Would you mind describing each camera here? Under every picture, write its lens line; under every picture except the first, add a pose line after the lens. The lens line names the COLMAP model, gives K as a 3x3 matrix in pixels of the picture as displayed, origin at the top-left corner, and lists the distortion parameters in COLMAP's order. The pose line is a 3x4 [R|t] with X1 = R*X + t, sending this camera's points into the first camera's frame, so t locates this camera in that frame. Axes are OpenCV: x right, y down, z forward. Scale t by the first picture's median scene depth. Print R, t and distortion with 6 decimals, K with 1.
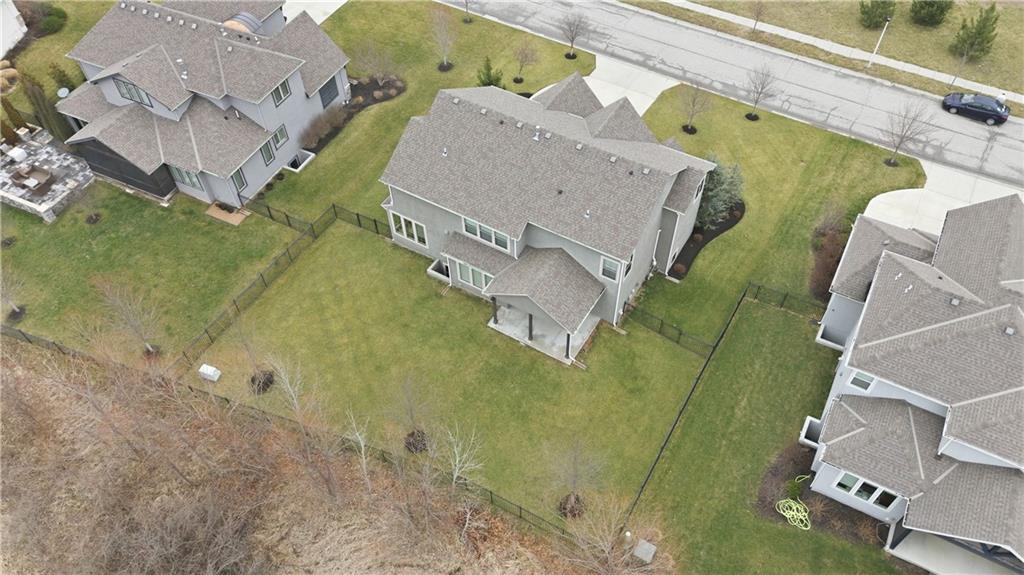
lens RADIAL K [[757.5, 0, 515.4], [0, 757.5, 281.0], [0, 0, 1]] dist [0.074354, -0.068702]
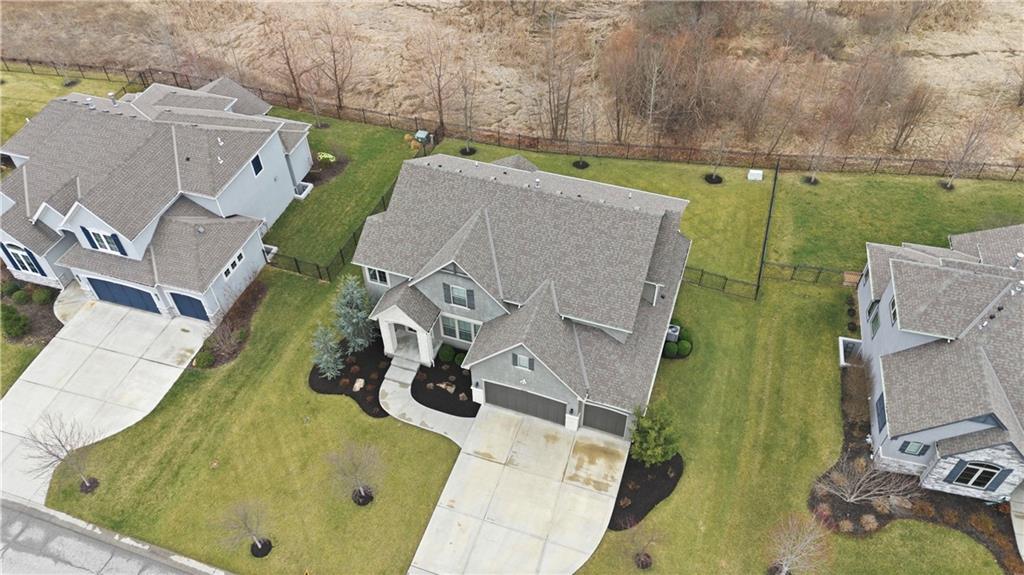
lens RADIAL K [[757.5, 0, 515.4], [0, 757.5, 281.0], [0, 0, 1]] dist [0.074354, -0.068702]
pose [[-0.978493, 0.162812, -0.126661, 0.174249], [-0.142822, -0.091682, 0.985493, -1.007379], [0.148837, 0.982388, 0.112964, 0.874187]]
